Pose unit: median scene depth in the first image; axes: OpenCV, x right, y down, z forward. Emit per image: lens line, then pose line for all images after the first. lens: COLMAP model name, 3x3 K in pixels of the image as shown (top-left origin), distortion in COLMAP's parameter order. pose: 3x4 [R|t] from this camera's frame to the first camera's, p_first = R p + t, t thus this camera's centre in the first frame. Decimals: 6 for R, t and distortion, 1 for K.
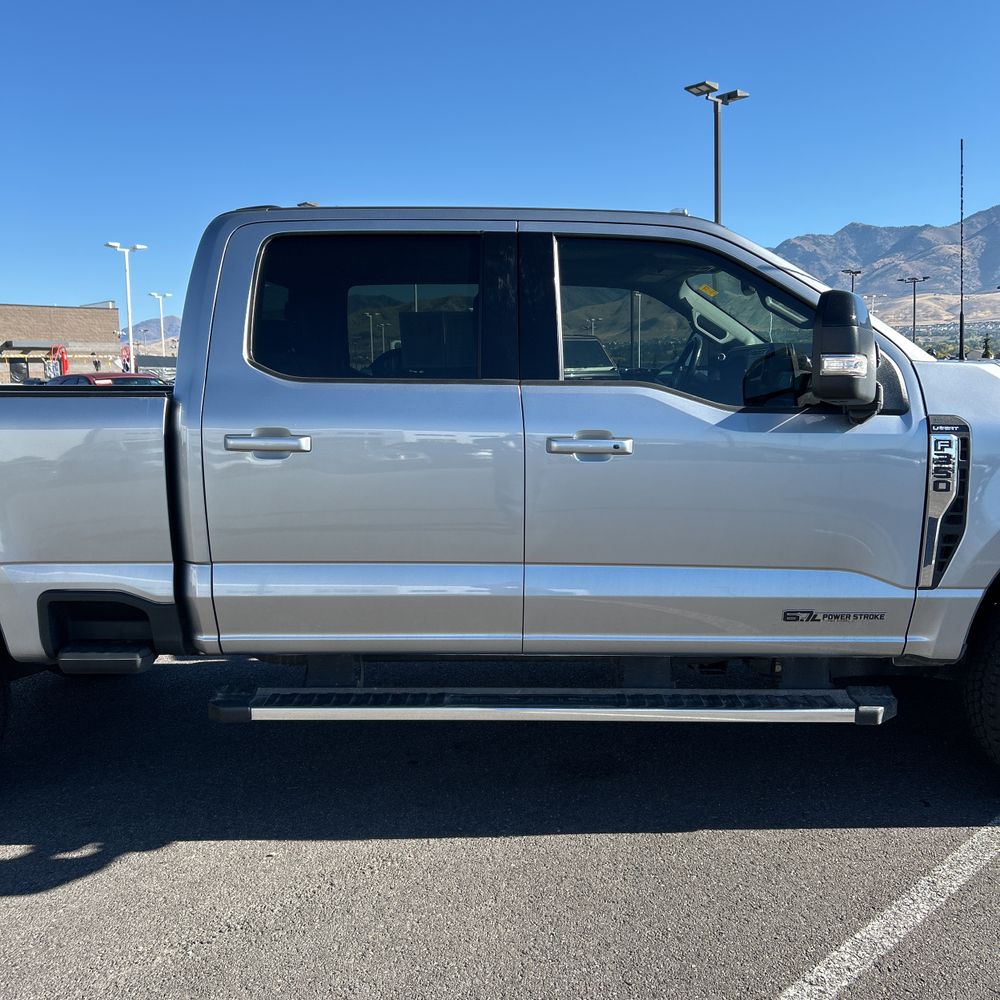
lens RADIAL K [[1017.3, 0, 499.5], [0, 1017.3, 506.4], [0, 0, 1]] dist [0.174364, -0.456976]
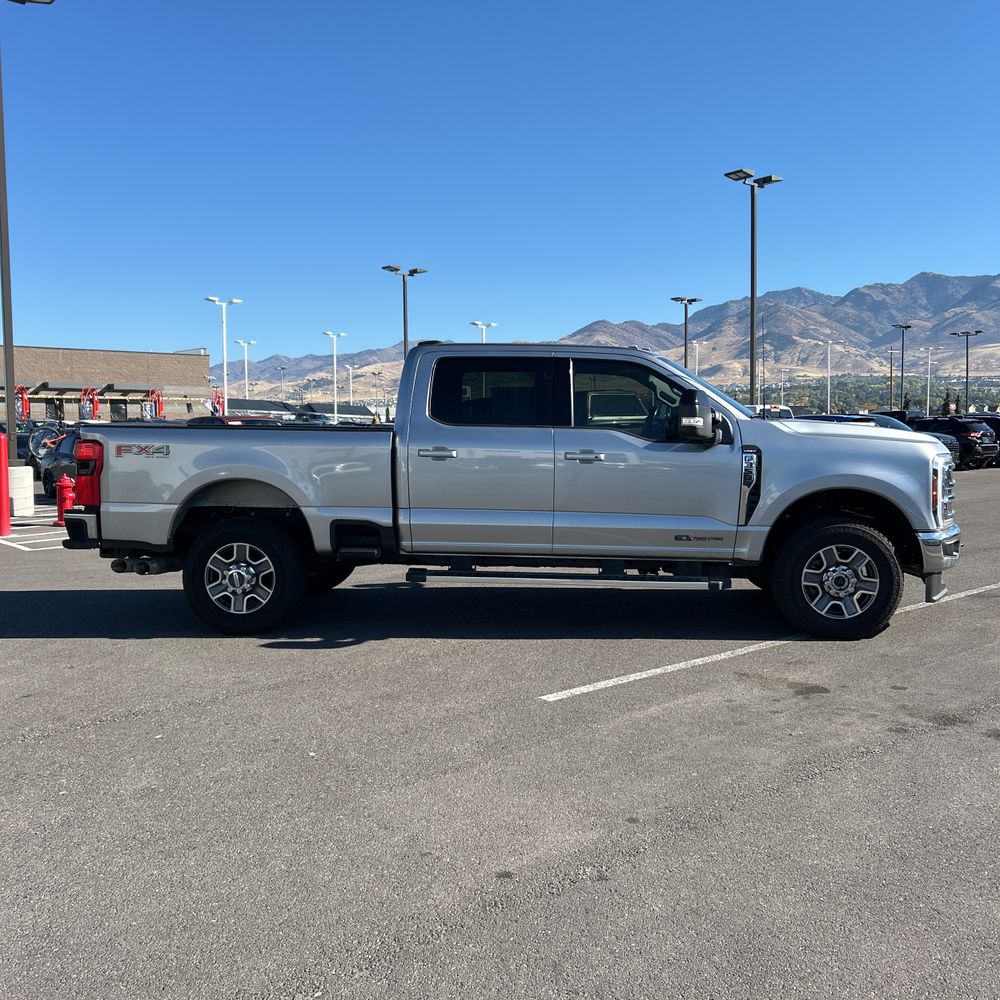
lens RADIAL K [[1034.4, 0, 500.0], [0, 1034.4, 500.0], [0, 0, 1]] dist [0.137345, -0.408375]
pose [[0.998096, 0.017011, -0.059293, 0.039142], [-0.019951, 0.998582, -0.049348, 0.138511], [0.058370, 0.050437, 0.997020, -1.147205]]
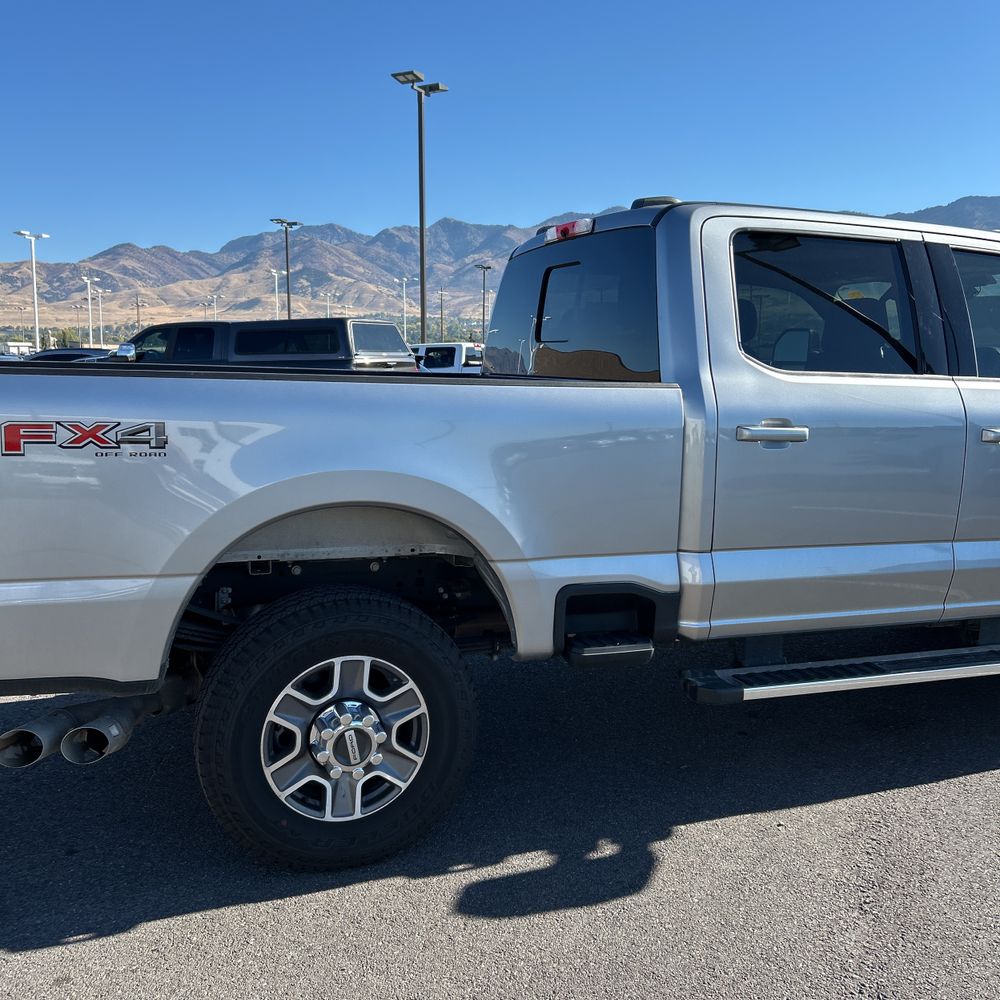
lens RADIAL K [[1034.3, 0, 499.3], [0, 1034.3, 517.8], [0, 0, 1]] dist [0.057810, -0.139753]
pose [[0.927294, -0.027440, 0.373328, -0.842178], [0.018124, 0.999431, 0.028441, -0.010883], [-0.373896, -0.019607, 0.927264, 0.121367]]
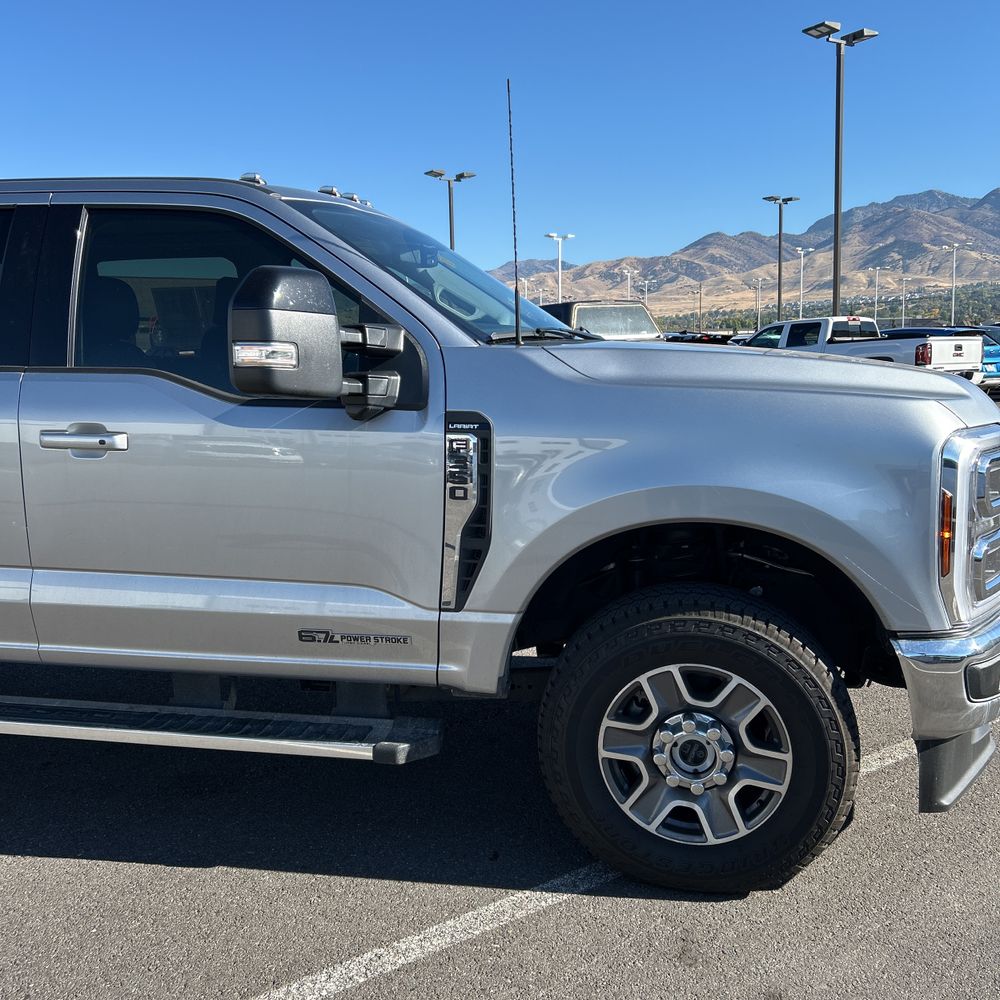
lens RADIAL K [[1025.9, 0, 485.3], [0, 1025.9, 499.9], [0, 0, 1]] dist [0.059658, -0.091947]
pose [[0.982928, 0.021487, -0.182734, 0.580961], [-0.016429, 0.999440, 0.029146, -0.037791], [0.183258, -0.025647, 0.982730, 0.159325]]
